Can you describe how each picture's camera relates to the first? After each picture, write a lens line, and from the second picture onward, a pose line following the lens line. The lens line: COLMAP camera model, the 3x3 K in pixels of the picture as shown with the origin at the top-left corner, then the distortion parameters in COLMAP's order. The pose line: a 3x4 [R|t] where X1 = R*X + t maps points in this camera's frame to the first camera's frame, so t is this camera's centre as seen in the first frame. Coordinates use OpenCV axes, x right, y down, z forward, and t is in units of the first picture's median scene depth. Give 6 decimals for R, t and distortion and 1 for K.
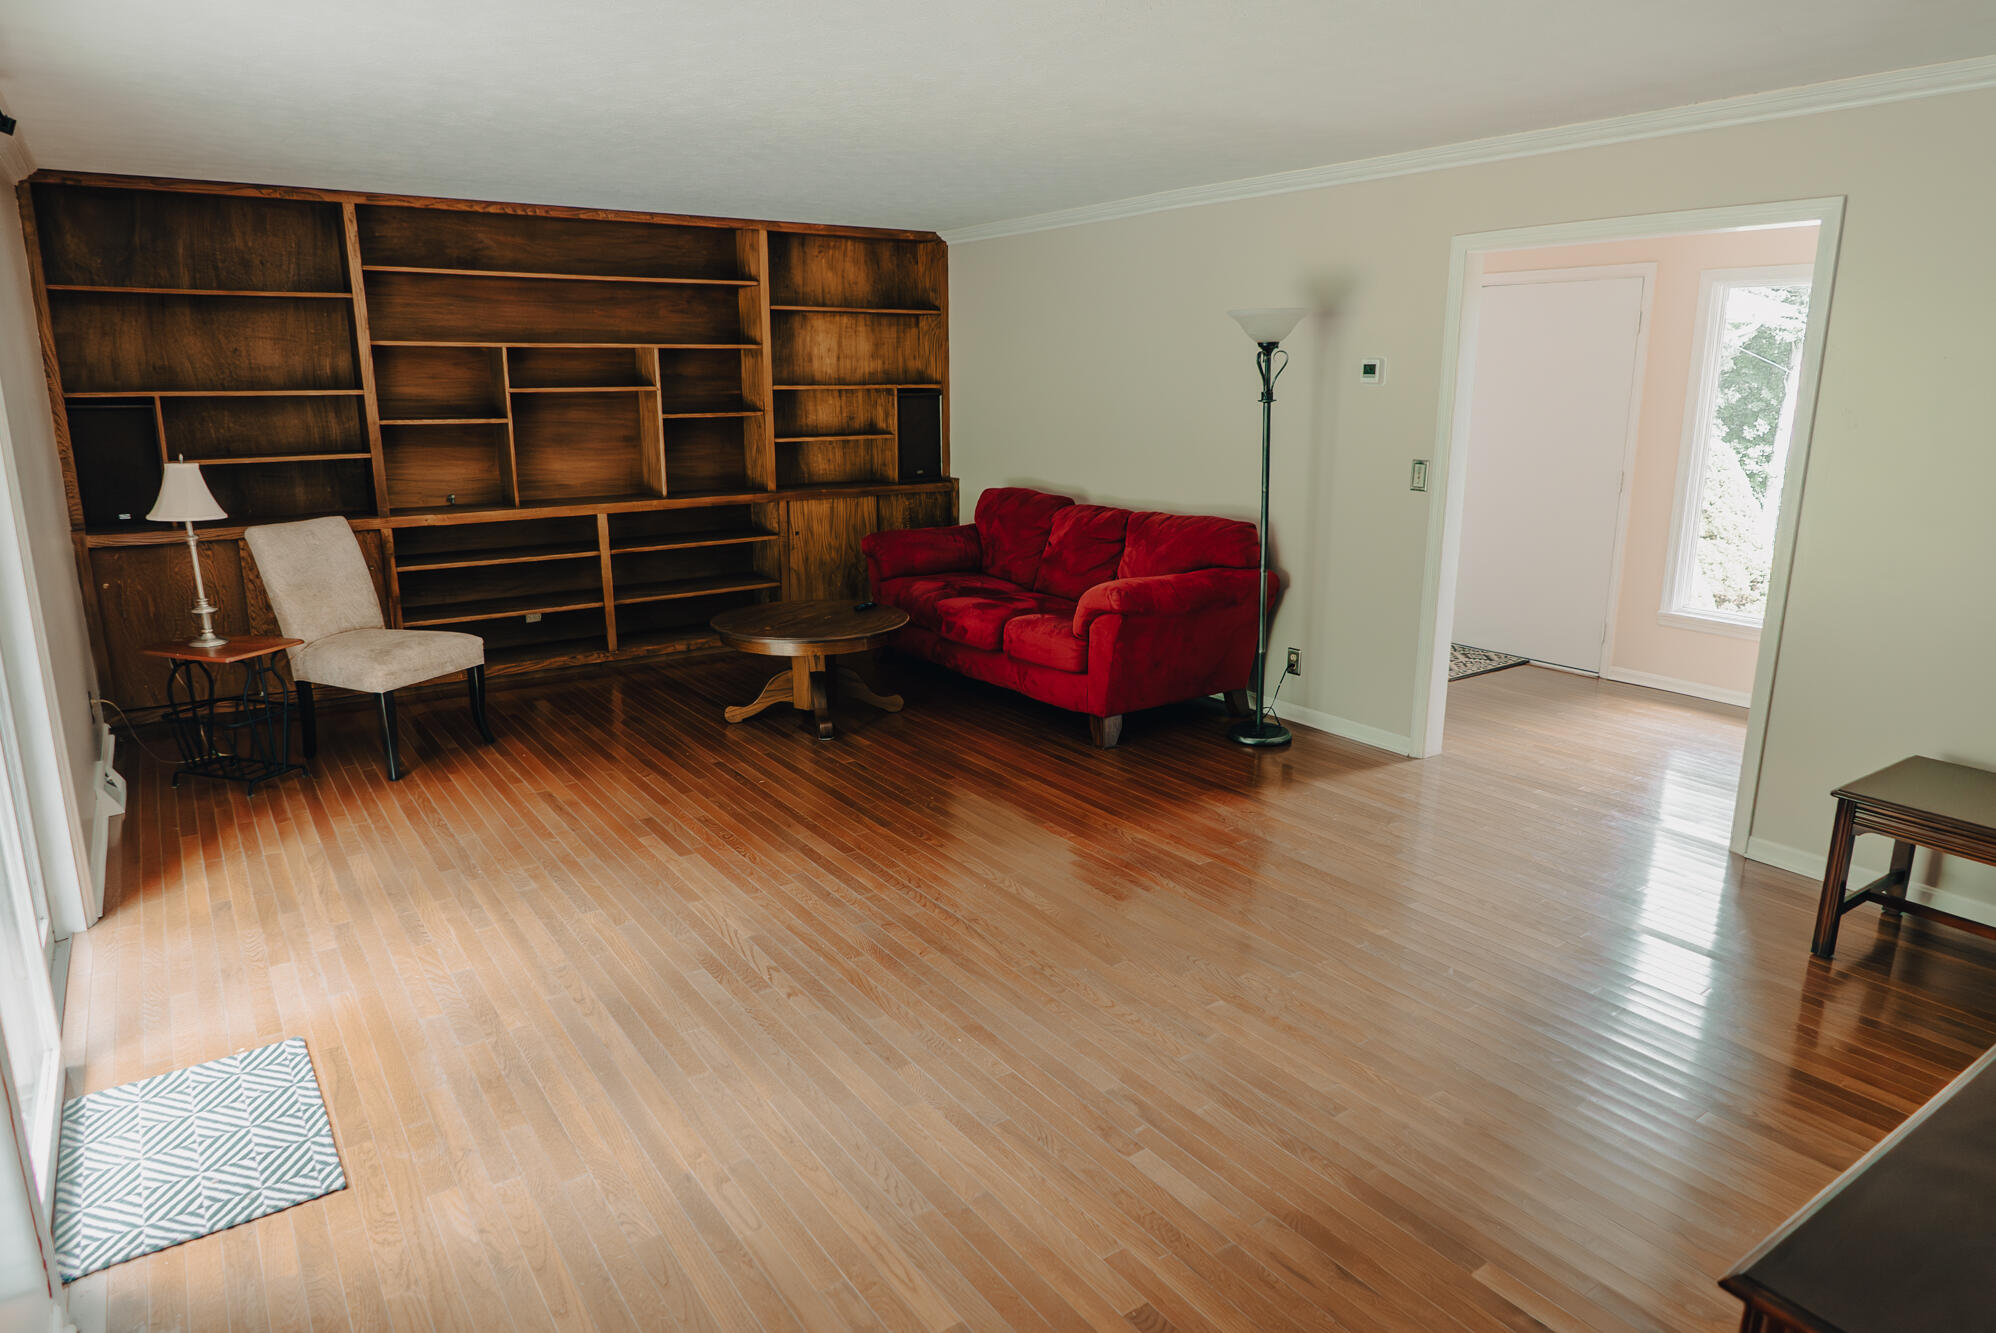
lens RADIAL K [[1188.1, 0, 974.4], [0, 1188.1, 656.8], [0, 0, 1]] dist [-0.029884, -0.007635]
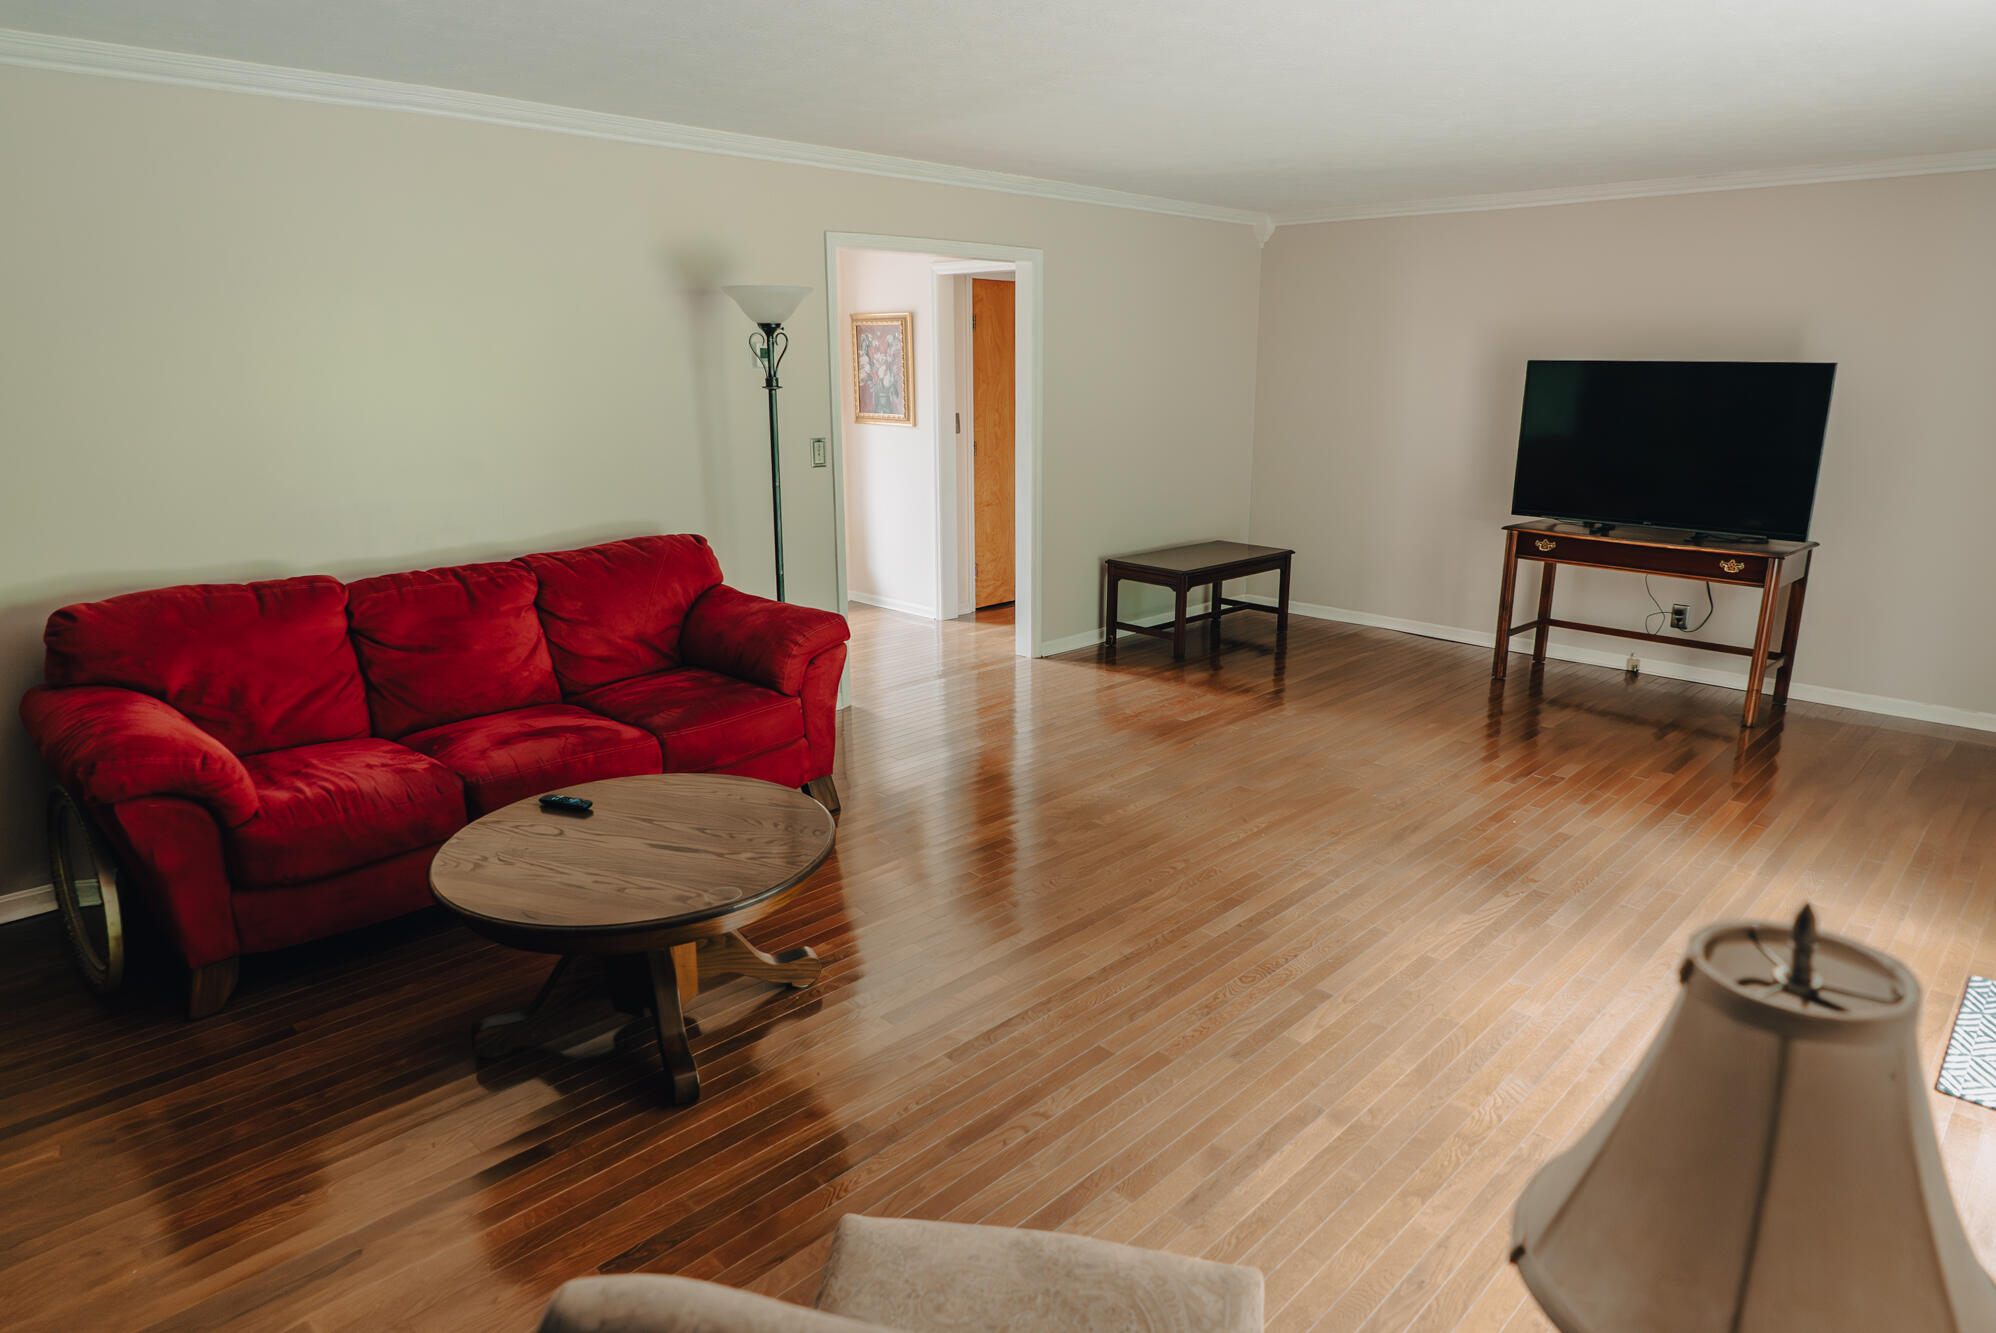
lens RADIAL K [[1188.1, 0, 1001.0], [0, 1188.1, 660.1], [0, 0, 1]] dist [-0.029884, -0.007635]
pose [[-0.183245, -0.238090, 0.953800, -0.874913], [0.233652, 0.931878, 0.277507, -0.287793], [-0.954897, 0.273709, -0.115132, 1.228940]]
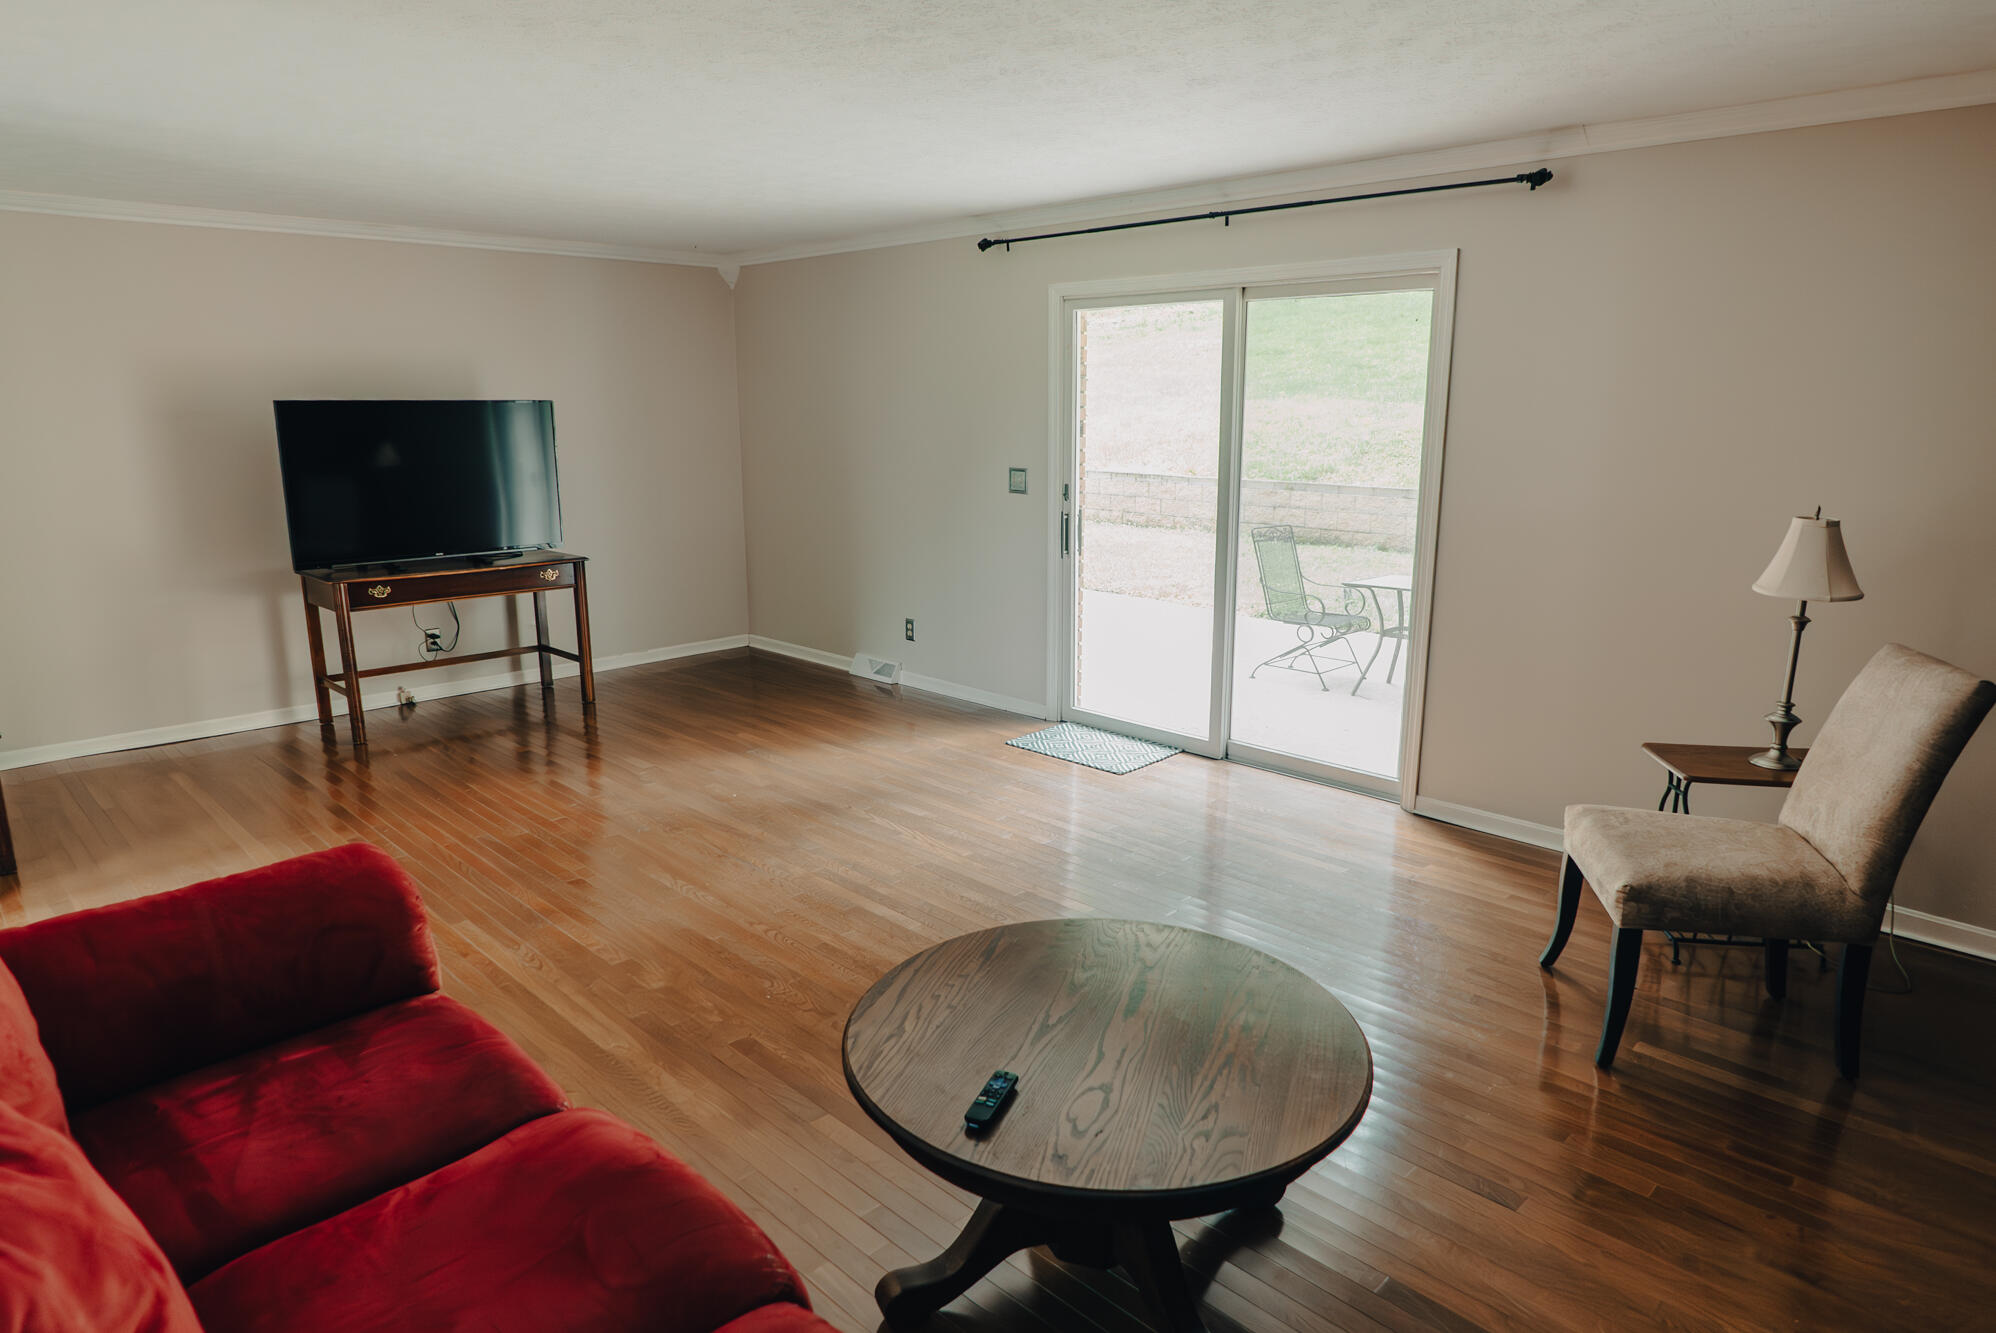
lens RADIAL K [[1188.1, 0, 1001.4], [0, 1188.1, 669.4], [0, 0, 1]] dist [-0.029884, -0.007635]
pose [[-0.981774, 0.038597, -0.186094, -0.055650], [-0.047919, 0.897256, 0.438904, -0.419987], [0.183914, 0.439821, -0.879052, 1.768583]]
